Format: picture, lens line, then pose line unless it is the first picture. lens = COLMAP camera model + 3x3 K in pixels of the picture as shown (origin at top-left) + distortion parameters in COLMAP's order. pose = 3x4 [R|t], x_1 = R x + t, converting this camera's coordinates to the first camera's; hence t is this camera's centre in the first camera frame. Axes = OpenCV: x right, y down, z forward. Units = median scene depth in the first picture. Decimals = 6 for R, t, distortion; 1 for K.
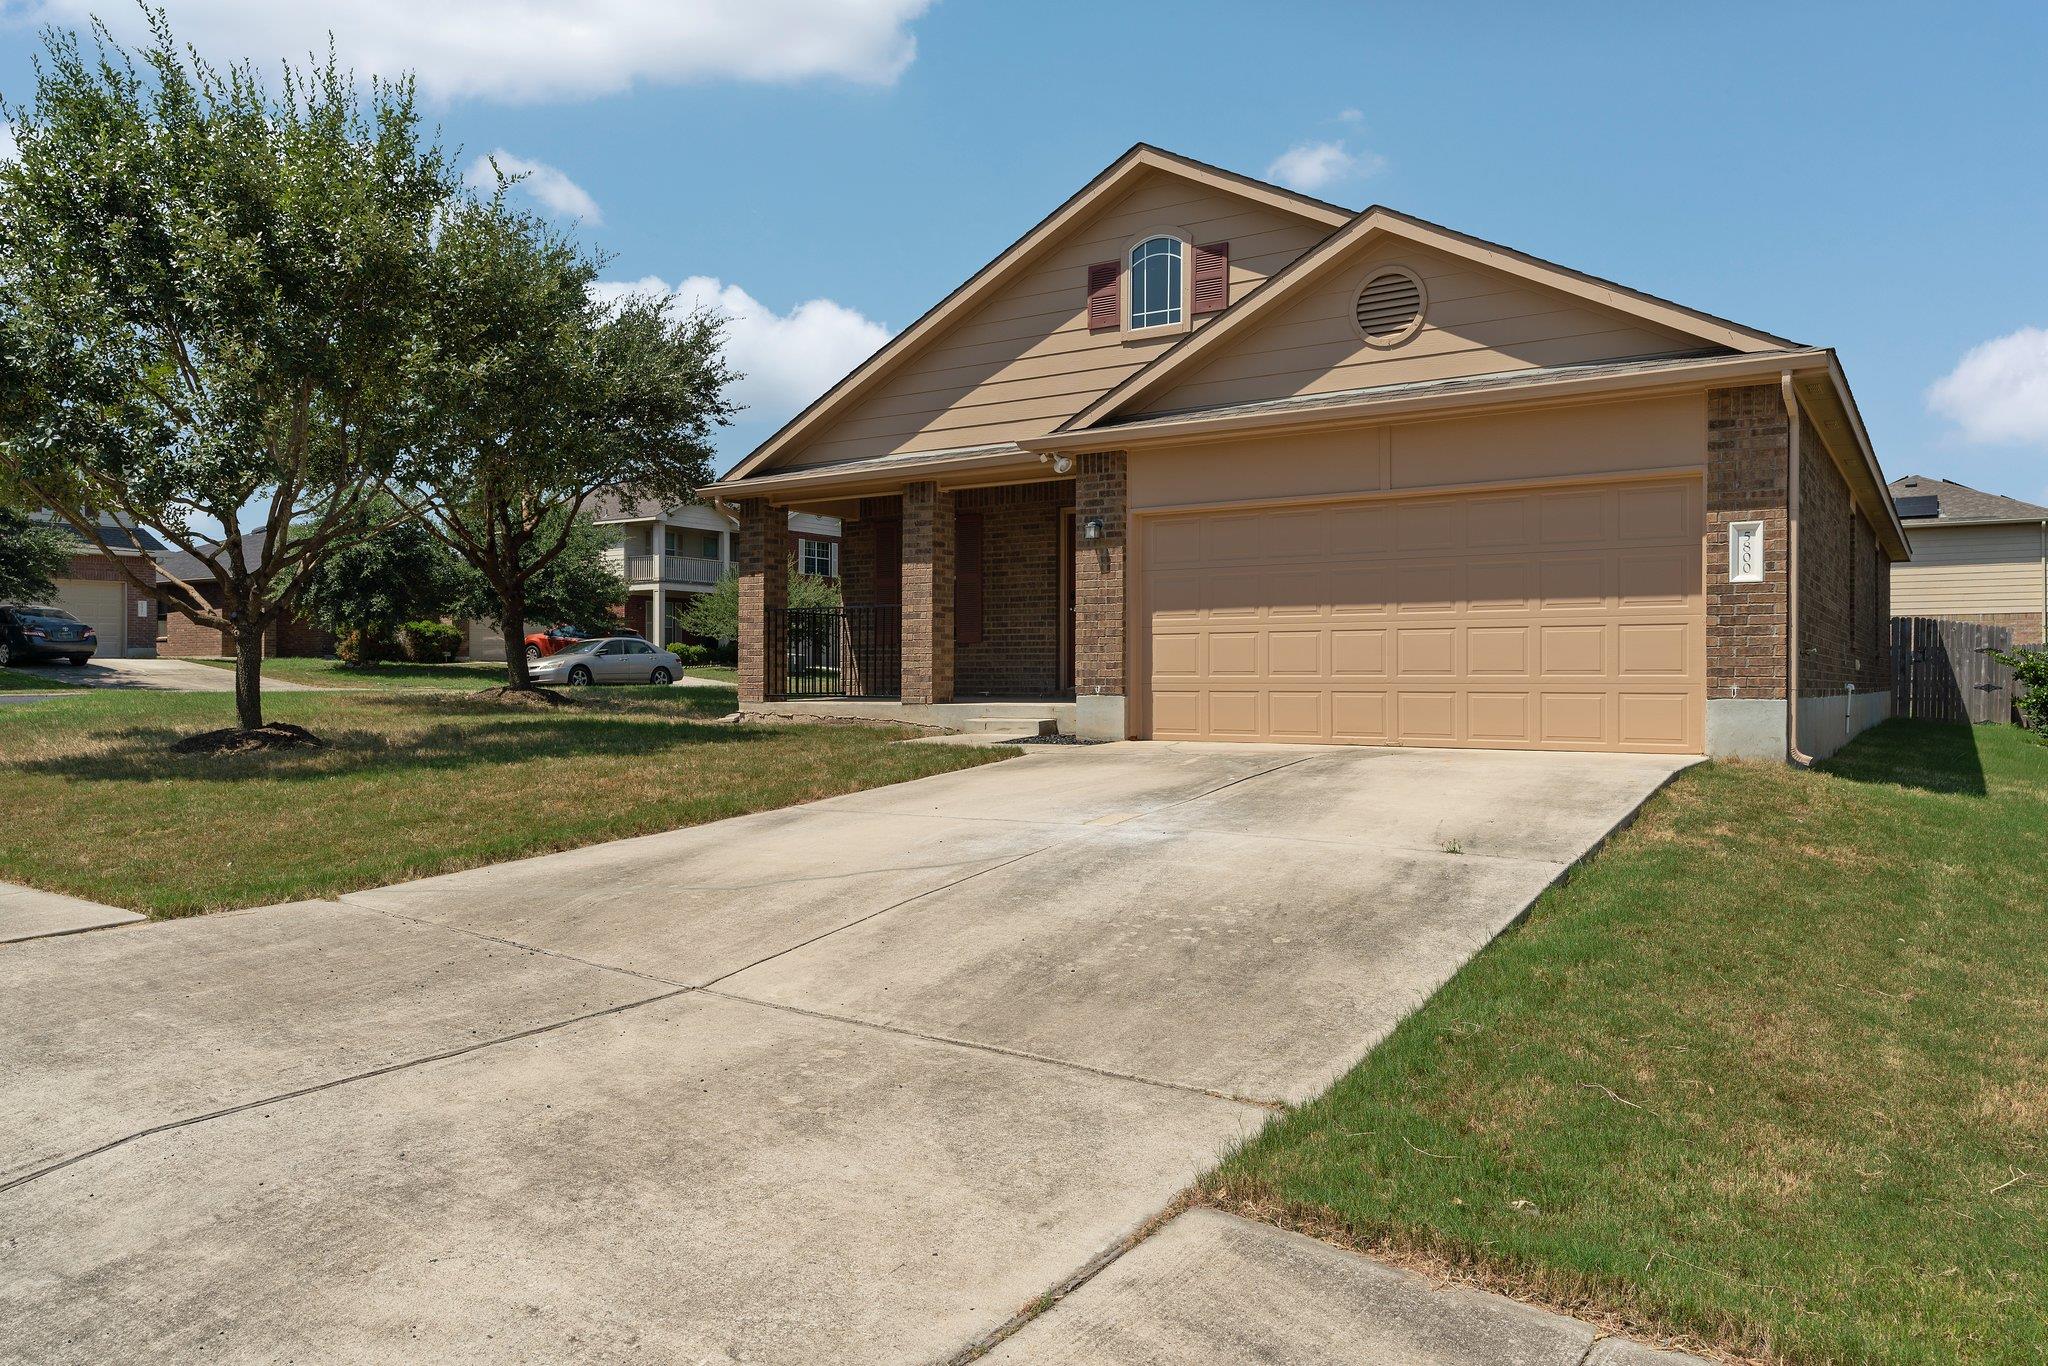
lens RADIAL K [[1407.4, 0, 1021.2], [0, 1407.4, 678.1], [0, 0, 1]] dist [0.002357, 0.000350]
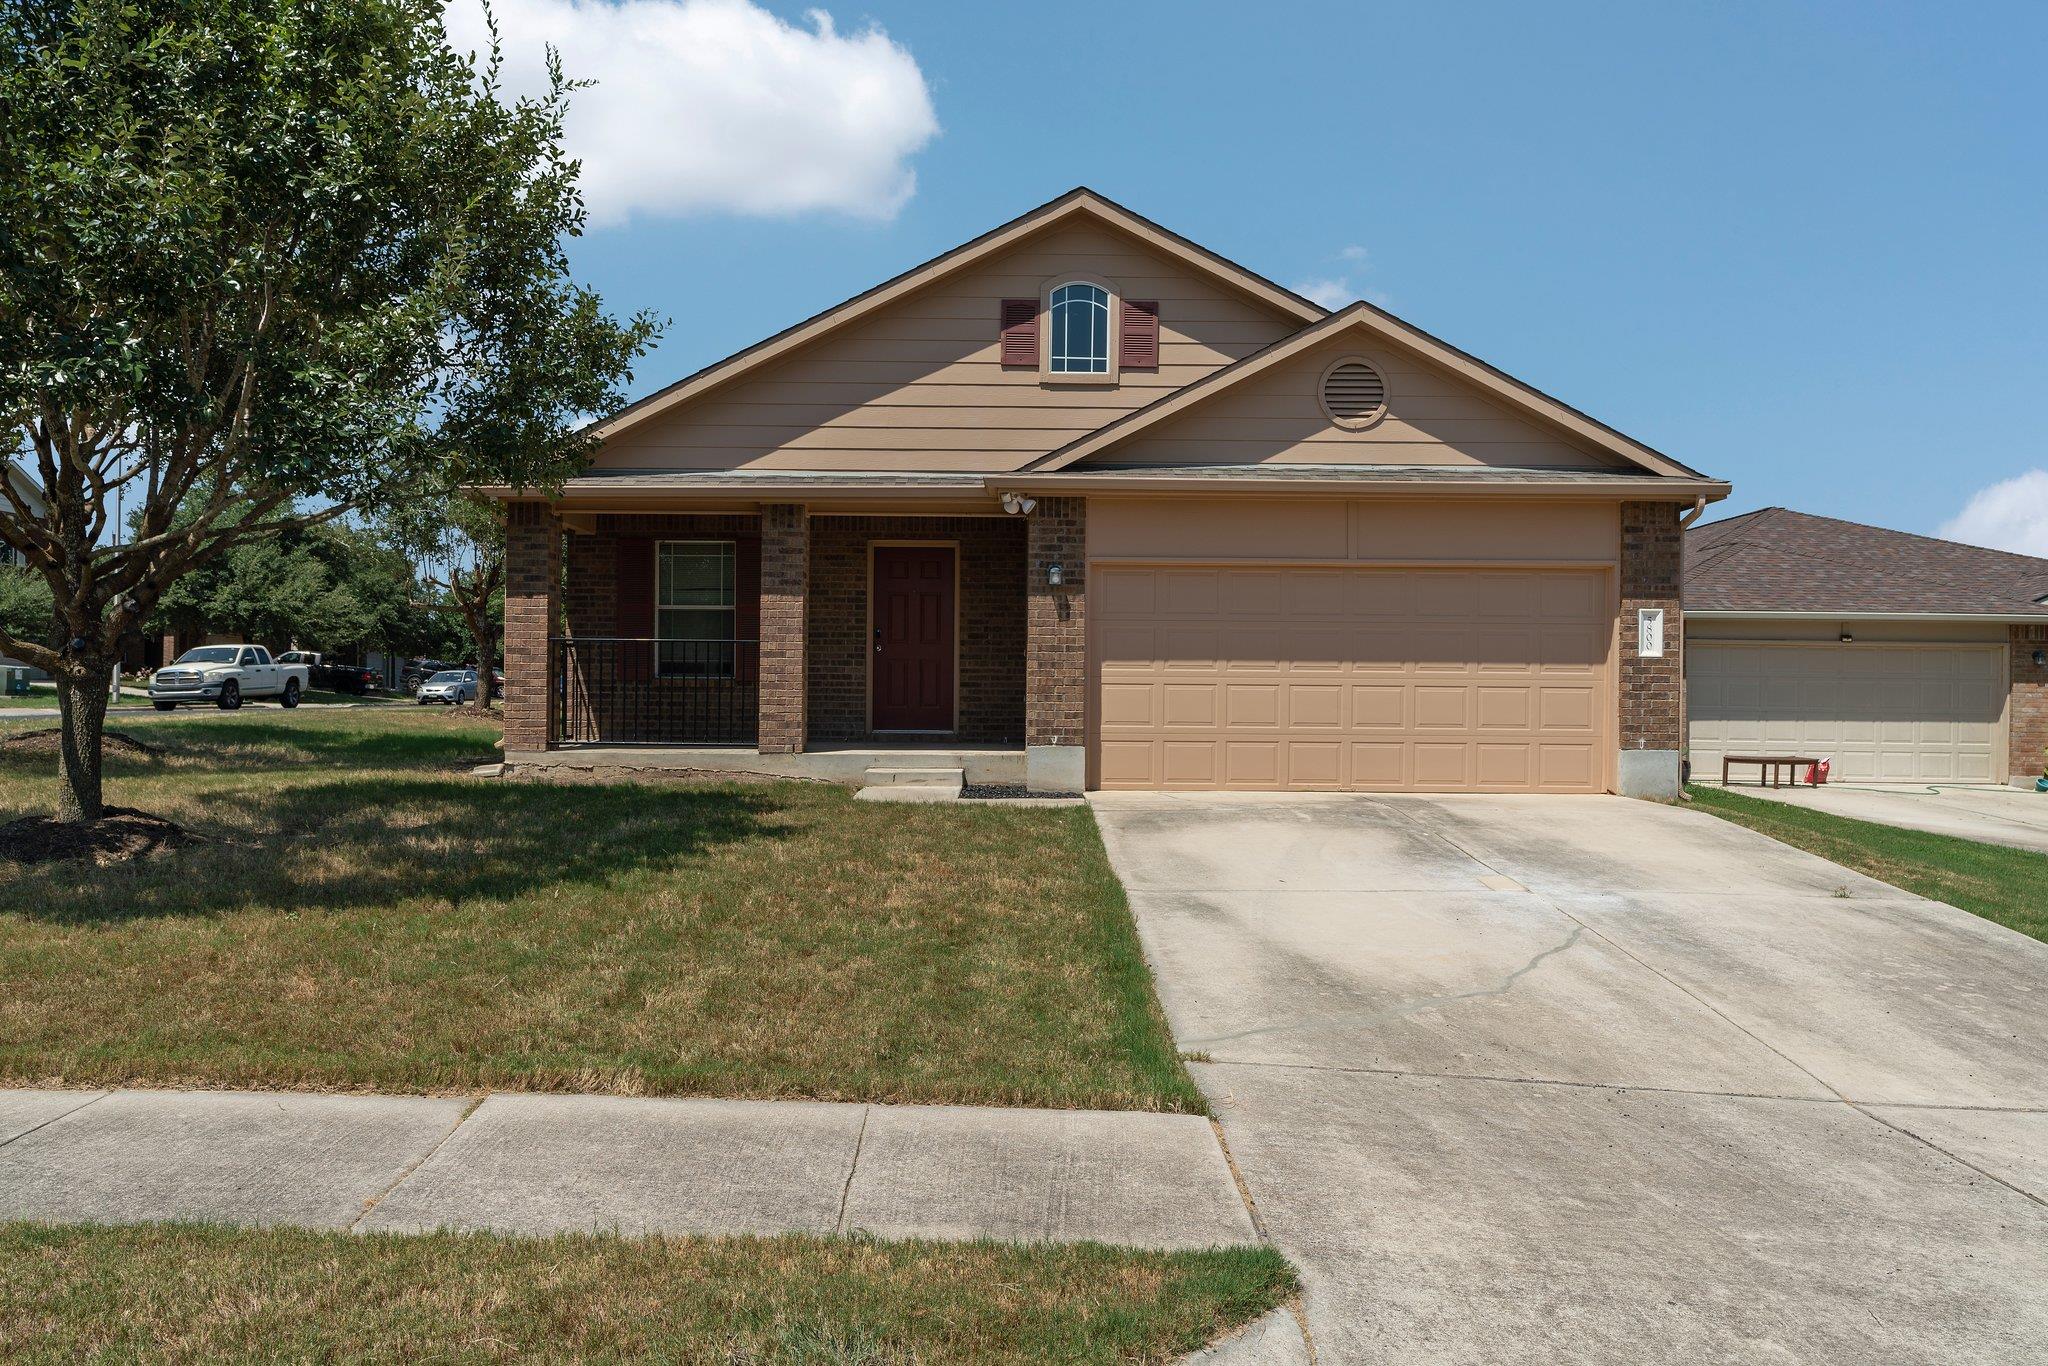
lens RADIAL K [[1382.4, 0, 1022.9], [0, 1382.4, 693.0], [0, 0, 1]] dist [-0.001267, 0.000296]
pose [[0.834675, 0.008369, 0.550679, -0.488860], [-0.008580, 0.999961, -0.002192, -0.021835], [-0.550676, -0.002896, 0.834714, 0.213041]]
